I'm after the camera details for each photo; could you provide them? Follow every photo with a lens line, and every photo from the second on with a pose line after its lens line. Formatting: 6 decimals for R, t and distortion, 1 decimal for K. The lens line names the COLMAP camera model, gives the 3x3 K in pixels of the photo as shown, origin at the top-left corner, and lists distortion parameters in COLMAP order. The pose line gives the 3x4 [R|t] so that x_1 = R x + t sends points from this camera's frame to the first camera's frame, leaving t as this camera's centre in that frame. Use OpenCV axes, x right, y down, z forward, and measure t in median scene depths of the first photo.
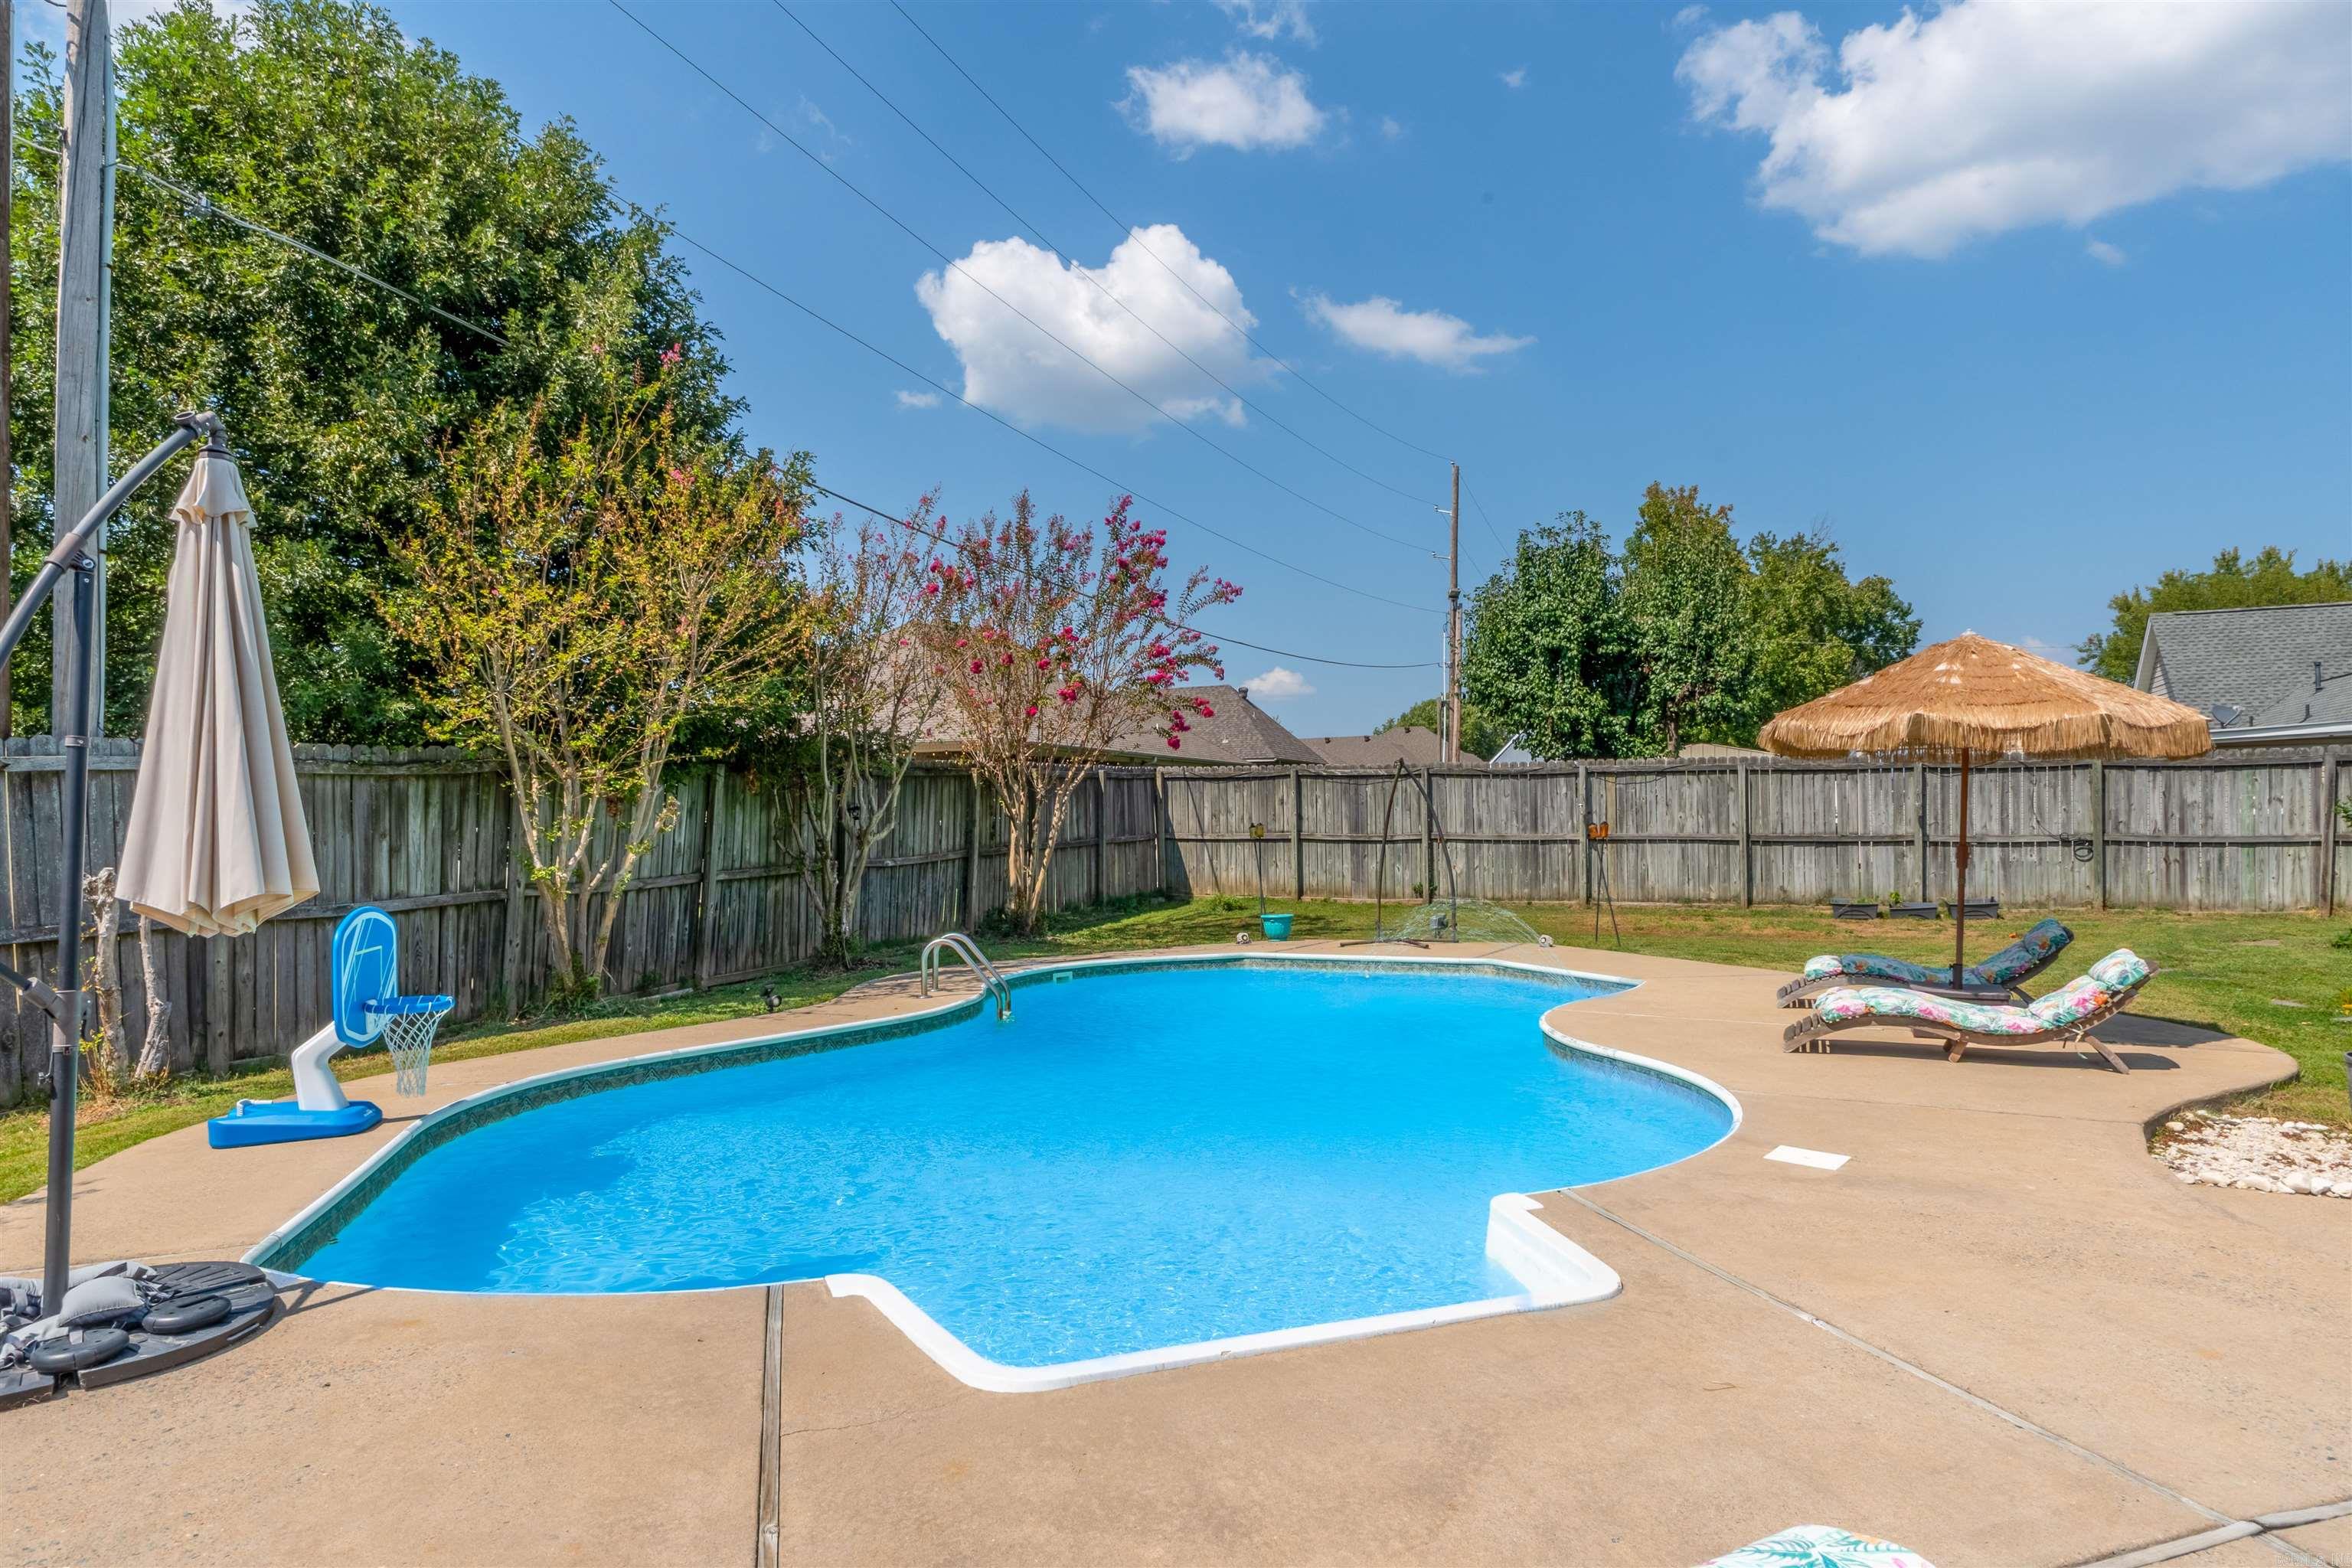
lens RADIAL K [[1379.2, 0, 1177.0], [0, 1379.2, 869.8], [0, 0, 1]] dist [-0.001087, -0.001594]
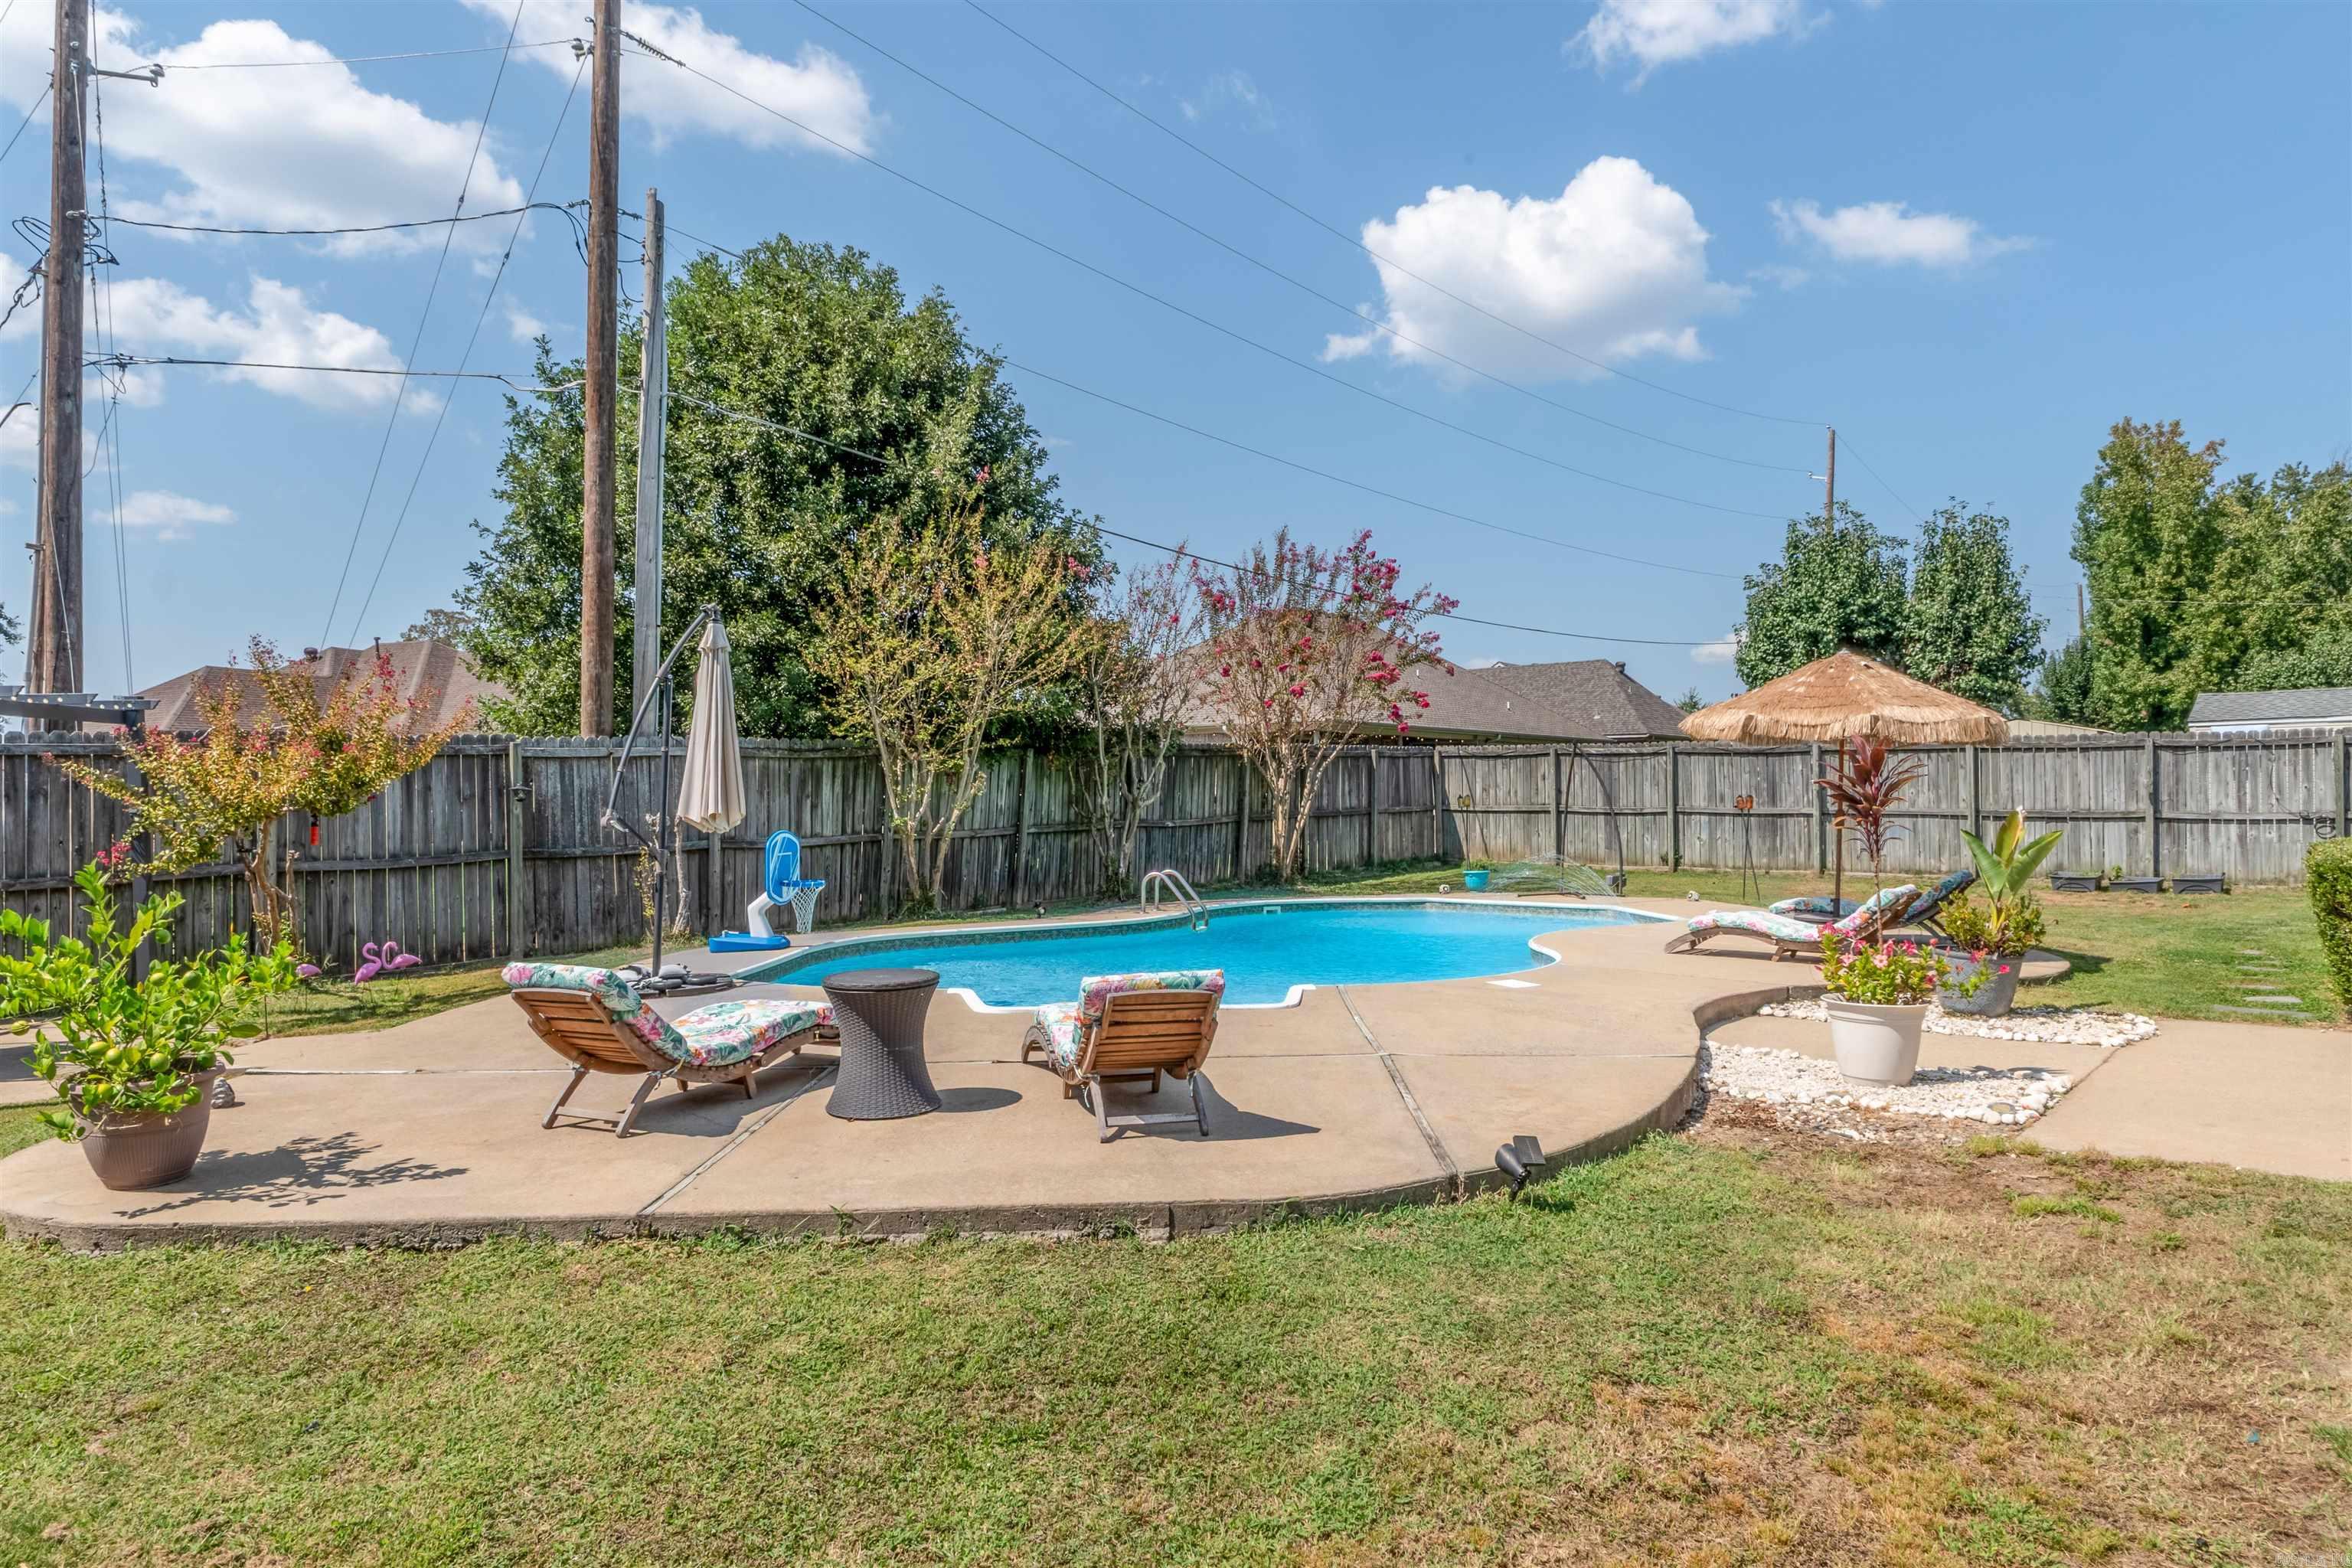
lens RADIAL K [[1379.2, 0, 1177.0], [0, 1379.2, 869.8], [0, 0, 1]] dist [-0.001087, -0.001594]
pose [[0.959229, 0.021895, -0.281781, 0.192577], [-0.016916, 0.999655, 0.020089, 0.014175], [0.282123, -0.014503, 0.959269, -0.274563]]
